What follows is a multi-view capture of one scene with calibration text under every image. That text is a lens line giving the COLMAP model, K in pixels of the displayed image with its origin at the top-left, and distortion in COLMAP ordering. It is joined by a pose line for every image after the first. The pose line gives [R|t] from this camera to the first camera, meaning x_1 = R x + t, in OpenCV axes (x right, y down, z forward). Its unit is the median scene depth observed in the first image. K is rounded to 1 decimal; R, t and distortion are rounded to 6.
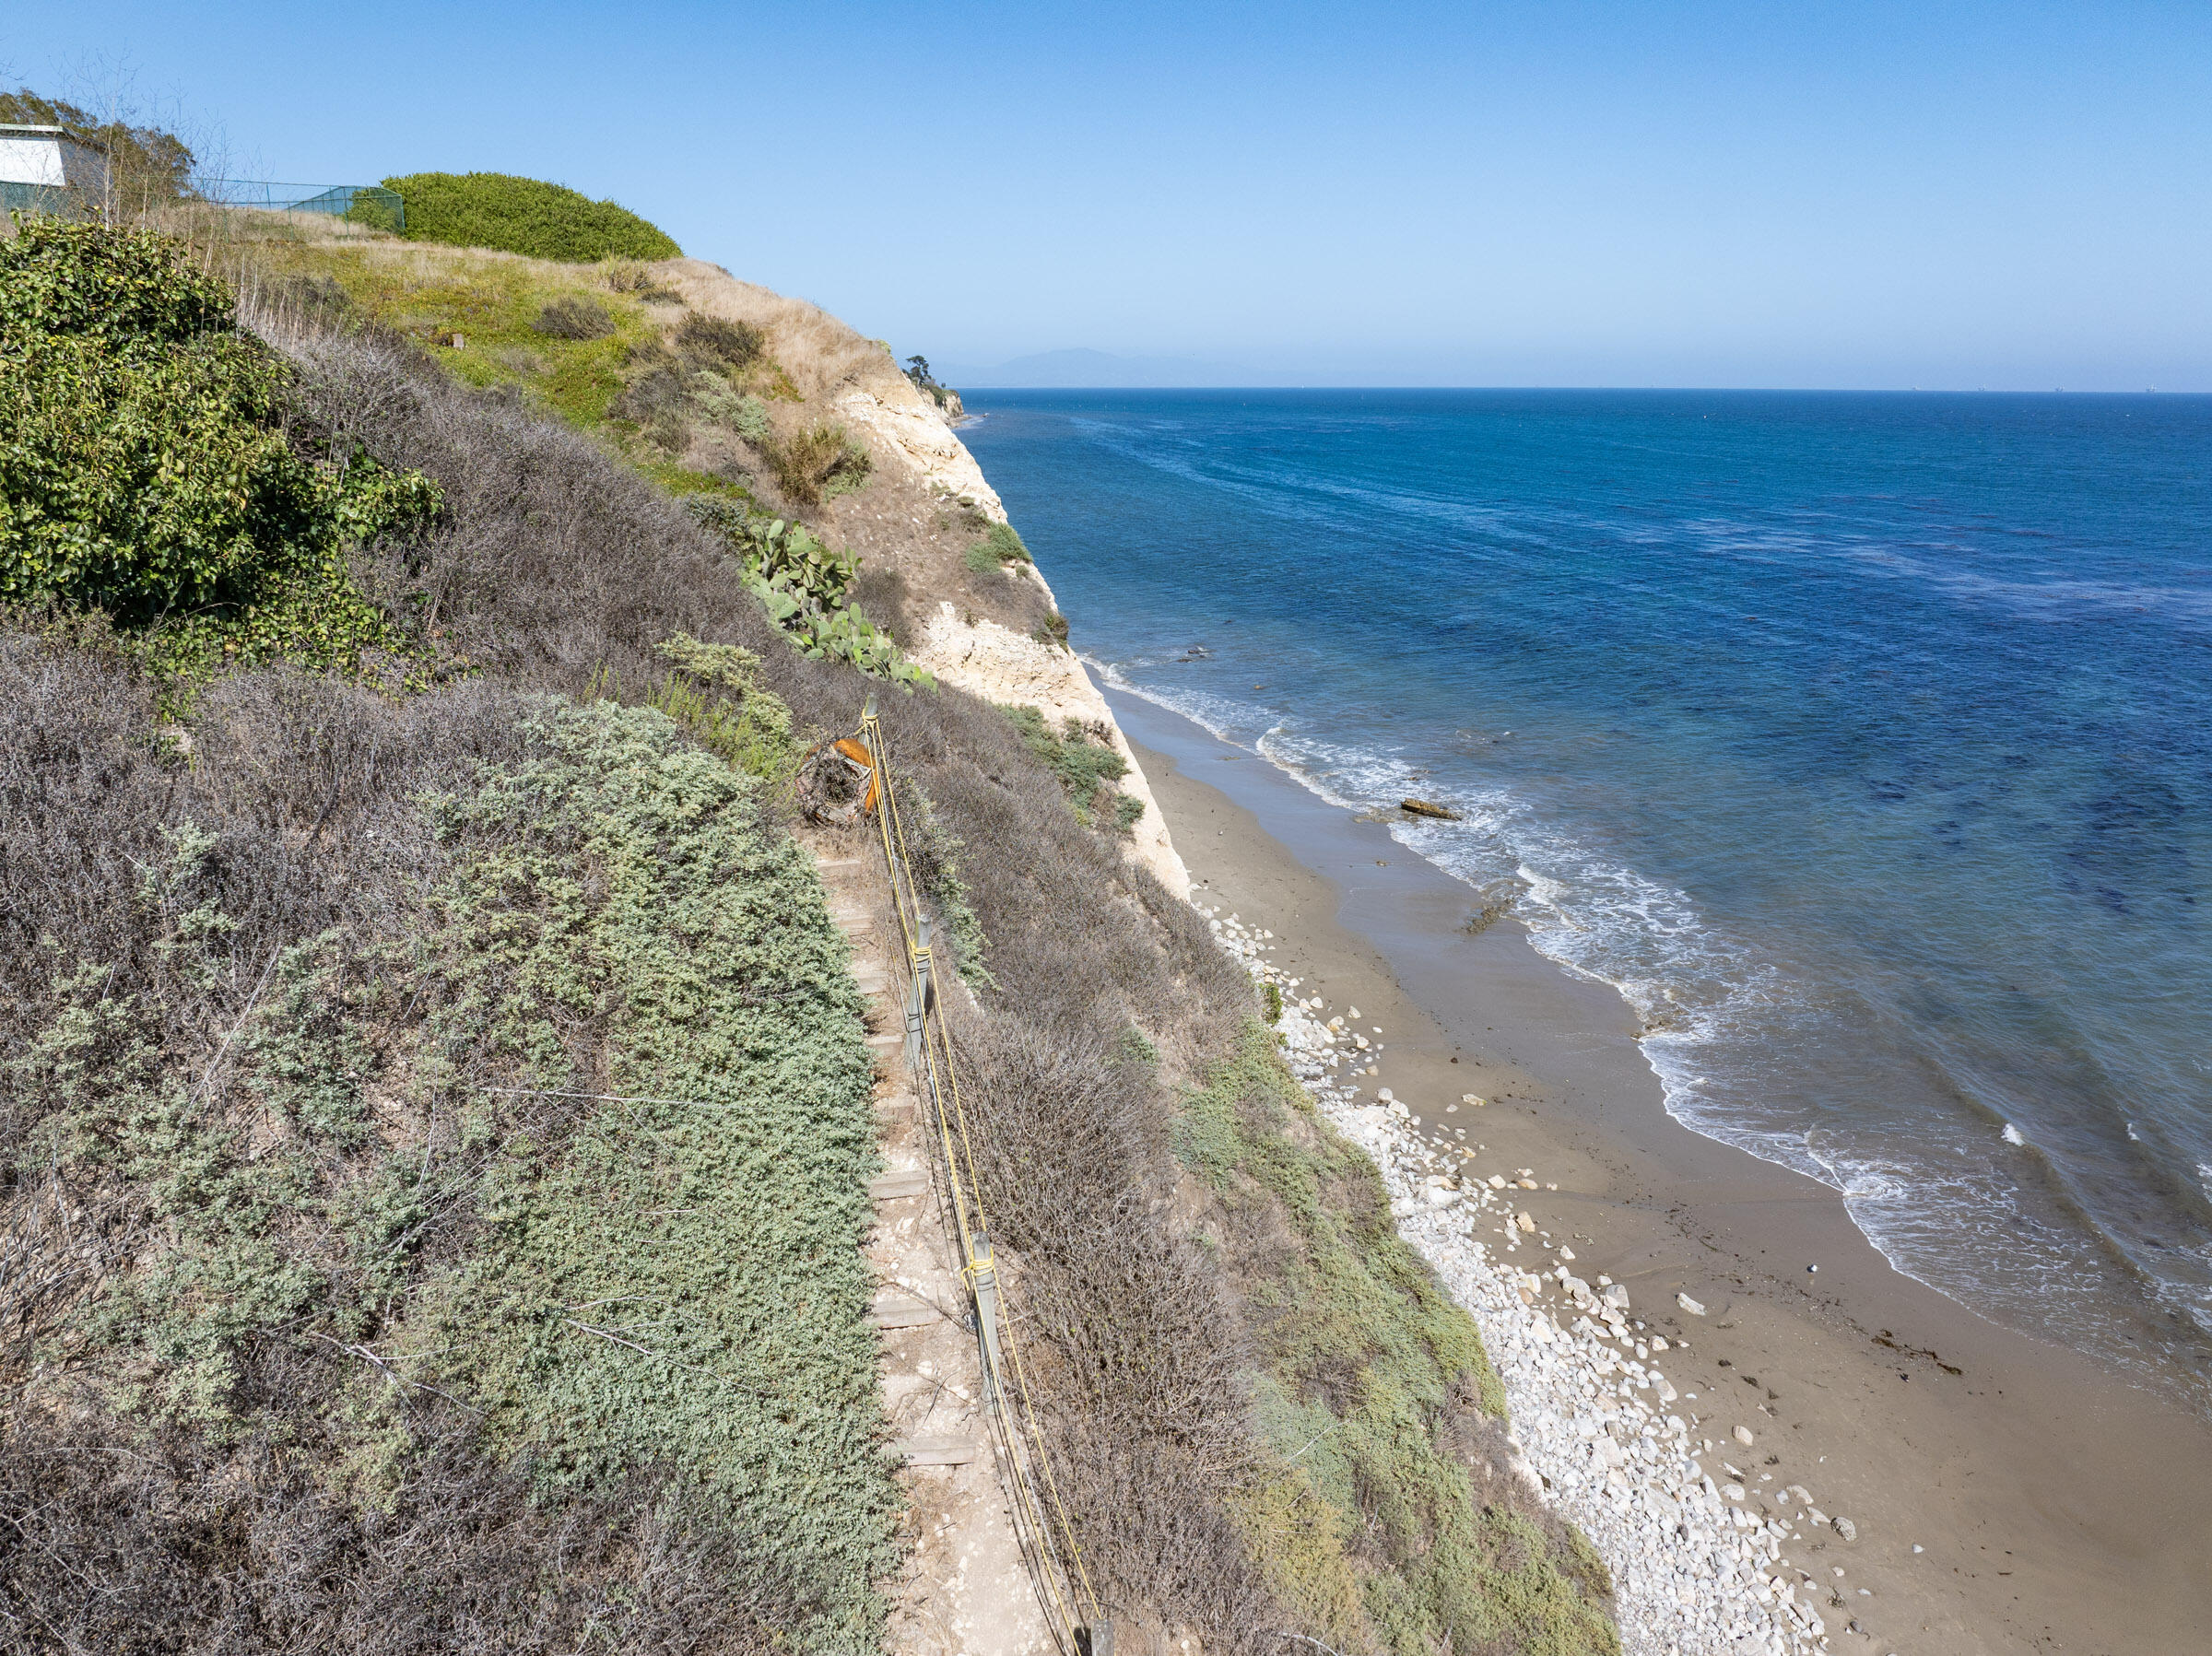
lens RADIAL K [[1553.6, 0, 1118.4], [0, 1553.6, 828.4], [0, 0, 1]] dist [-0.053414, 0.027457]
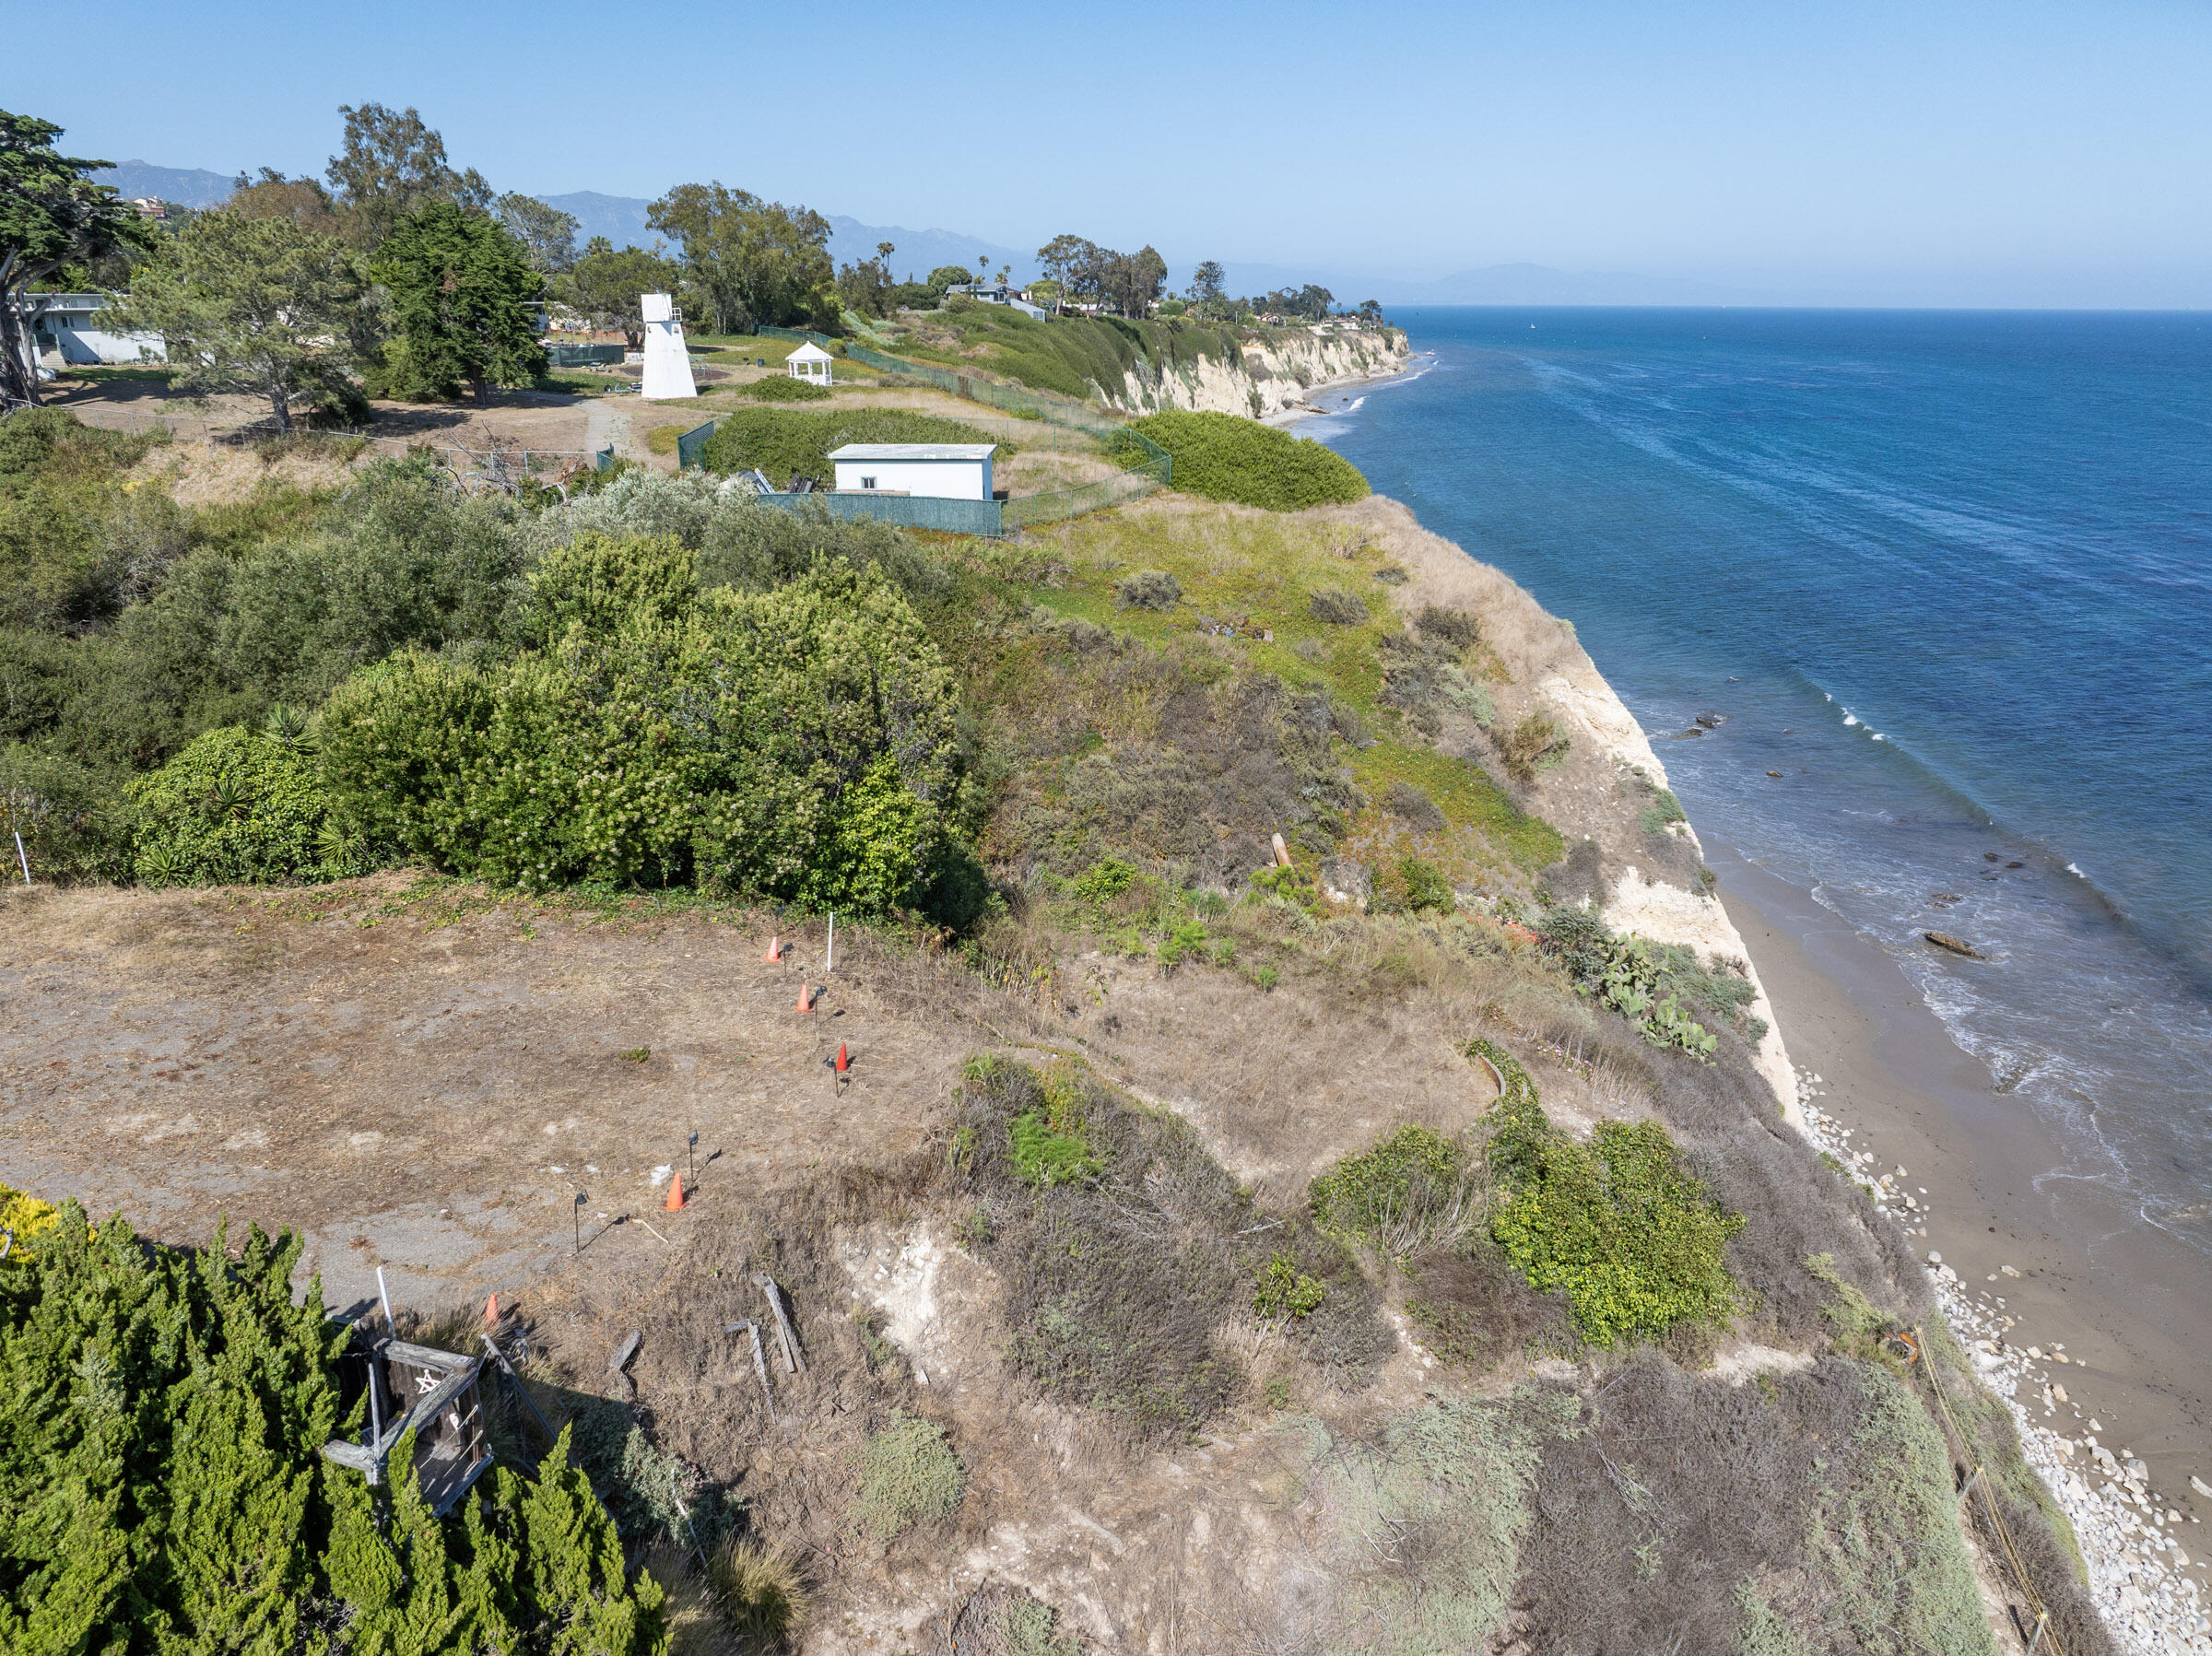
lens RADIAL K [[1553.6, 0, 1106.2], [0, 1553.6, 834.9], [0, 0, 1]] dist [-0.053414, 0.027457]
pose [[0.963266, 0.081399, -0.255915, -0.209357], [-0.067502, 0.995751, 0.062642, -0.226965], [0.259926, -0.043066, 0.964668, -0.403201]]
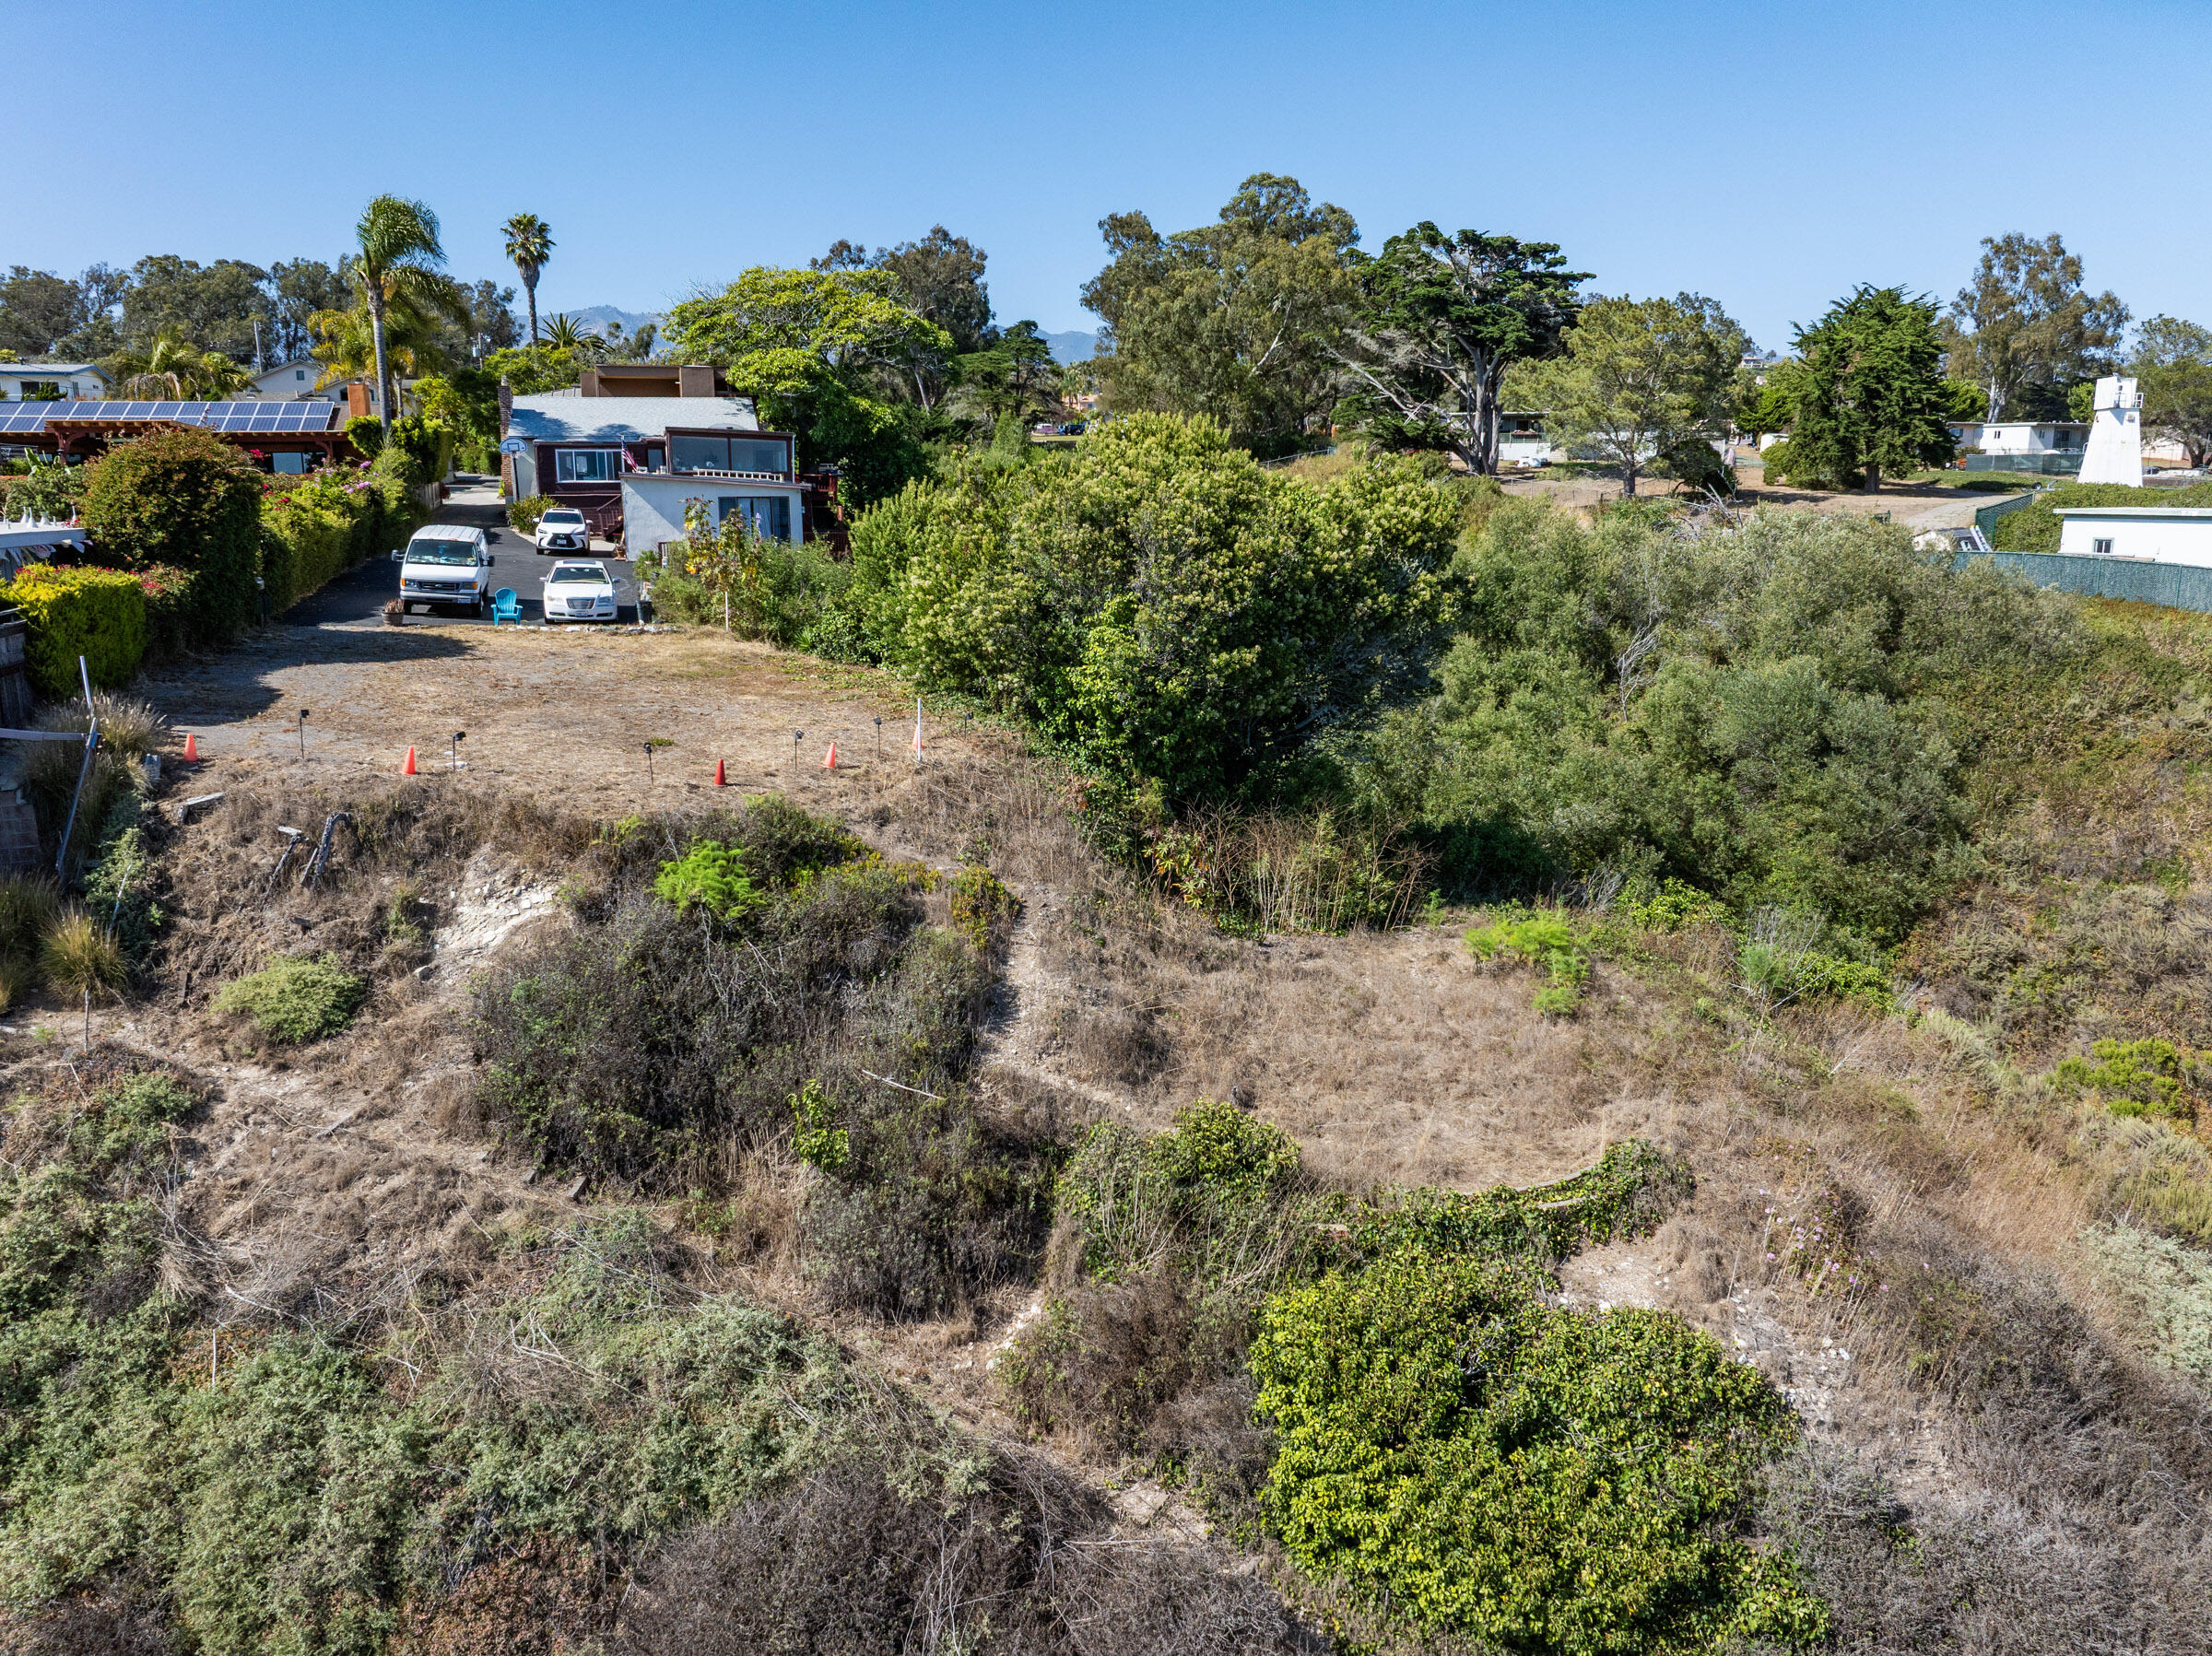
lens RADIAL K [[1553.6, 0, 1115.3], [0, 1553.6, 837.7], [0, 0, 1]] dist [-0.053414, 0.027457]
pose [[0.277207, 0.206334, -0.938394, 0.099842], [-0.258882, 0.956589, 0.133860, -0.203874], [0.925276, 0.205826, 0.318589, -0.008593]]
